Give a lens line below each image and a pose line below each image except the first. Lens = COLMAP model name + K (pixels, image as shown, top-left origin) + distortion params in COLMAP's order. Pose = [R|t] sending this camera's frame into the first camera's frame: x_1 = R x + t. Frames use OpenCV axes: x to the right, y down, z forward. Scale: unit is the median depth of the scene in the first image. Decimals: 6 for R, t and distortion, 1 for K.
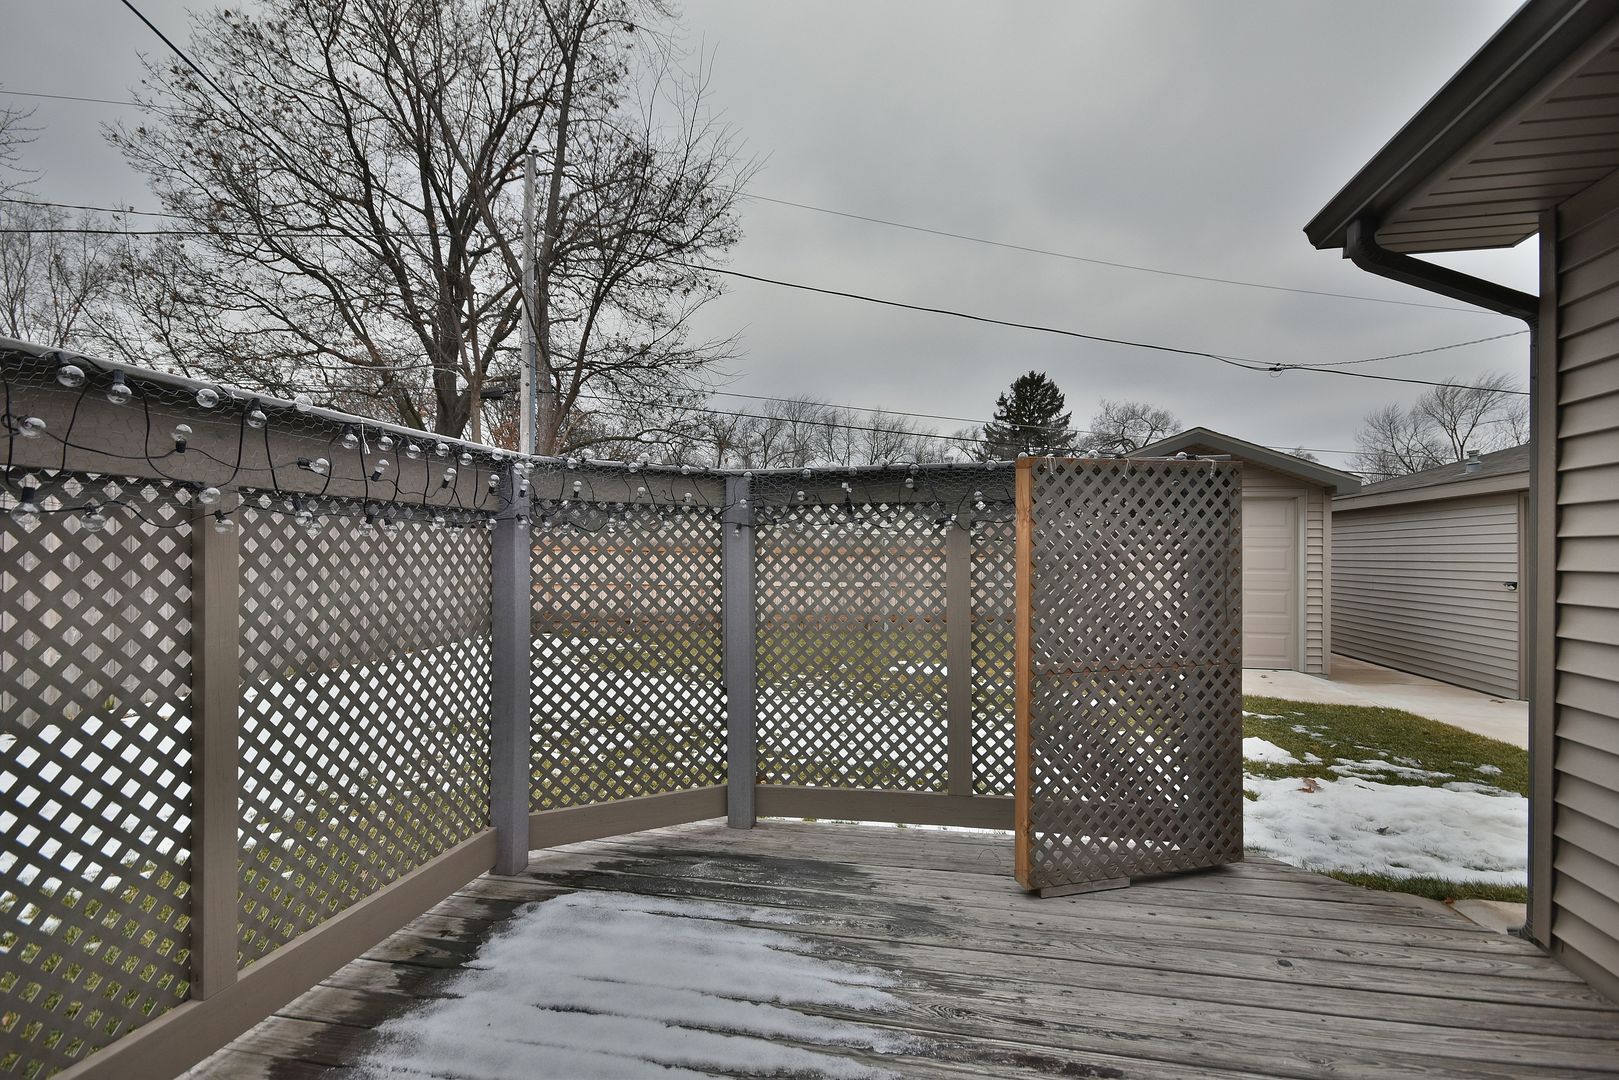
lens RADIAL K [[782.9, 0, 810.3], [0, 782.9, 543.4], [0, 0, 1]] dist [0.024015, -0.003682]
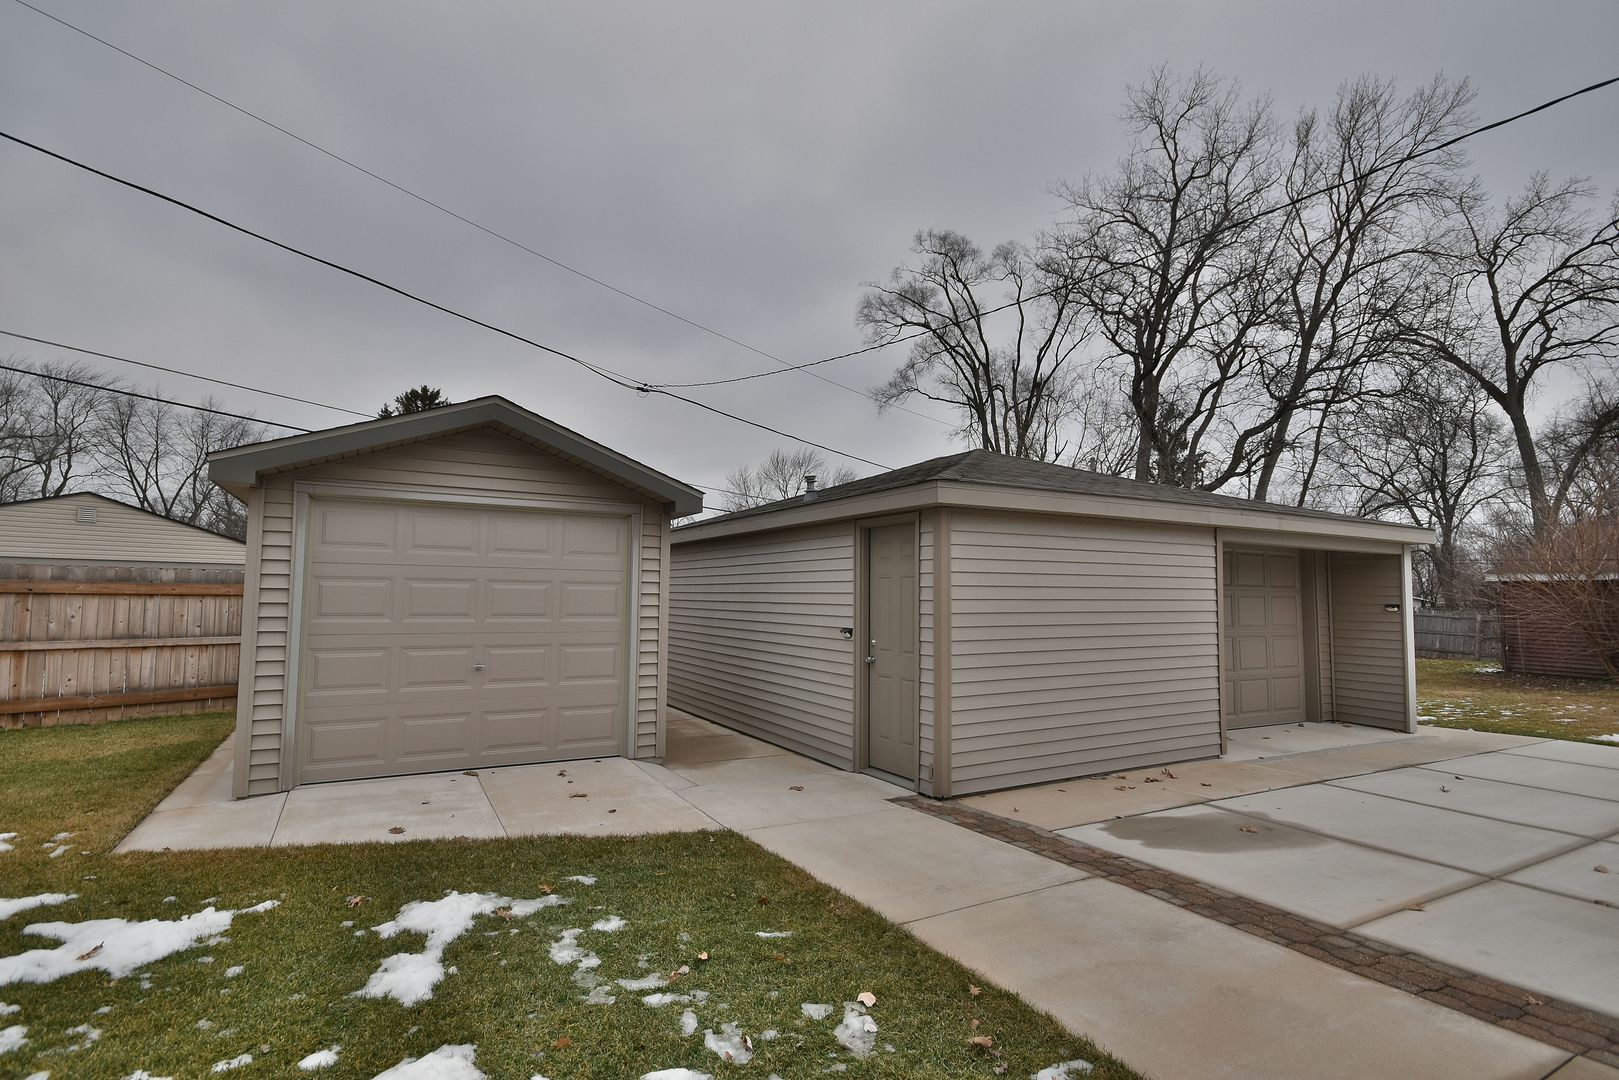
lens RADIAL K [[782.9, 0, 806.8], [0, 782.9, 536.2], [0, 0, 1]] dist [0.024015, -0.003682]
pose [[0.758090, 0.049321, 0.650282, 0.034147], [-0.012354, 0.998043, -0.061295, 0.000377], [-0.652033, 0.038433, 0.757216, 0.044269]]
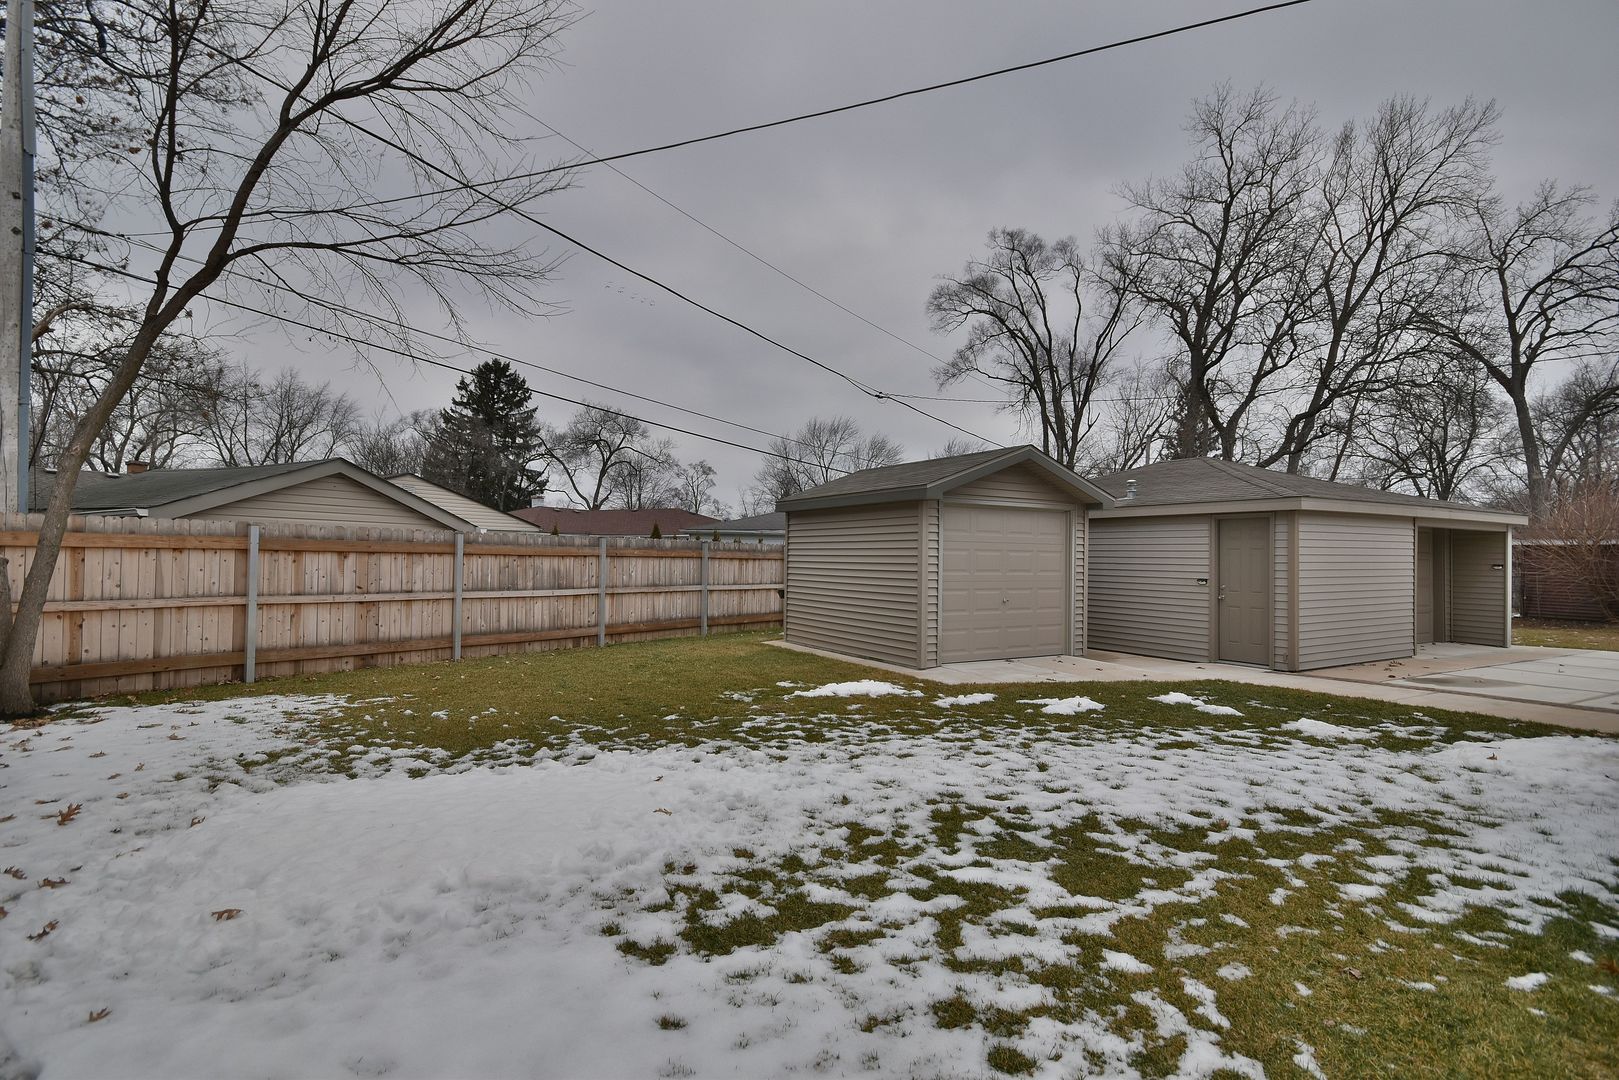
lens RADIAL K [[782.9, 0, 795.7], [0, 782.9, 536.1], [0, 0, 1]] dist [0.024015, -0.003682]
pose [[0.745093, 0.016068, 0.666767, -0.063235], [-0.012082, 0.999871, -0.010593, -0.000298], [-0.666851, -0.000163, 0.745191, 0.048902]]
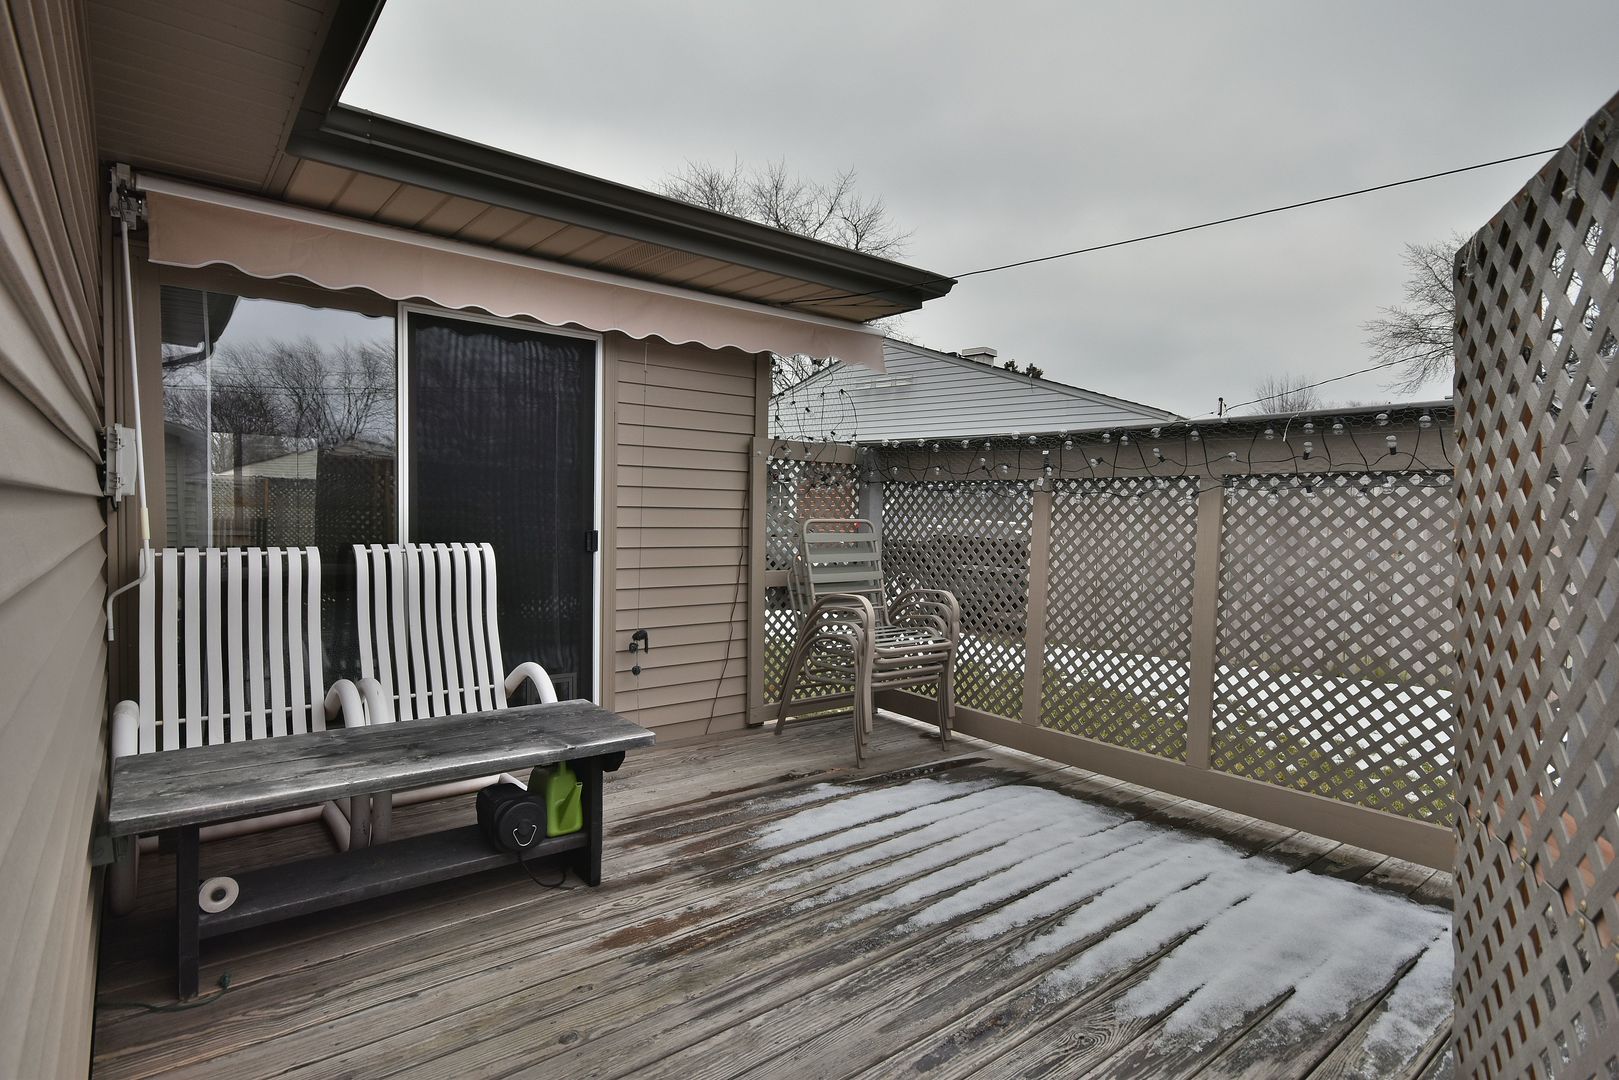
lens RADIAL K [[820.7, 0, 798.5], [0, 820.7, 538.3], [0, 0, 1]] dist [0.011359, 0.000658]
pose [[-0.629539, 0.013342, -0.776854, 1.398093], [-0.010273, 0.999622, 0.025493, 0.030752], [0.776901, 0.024030, -0.629164, 1.692662]]
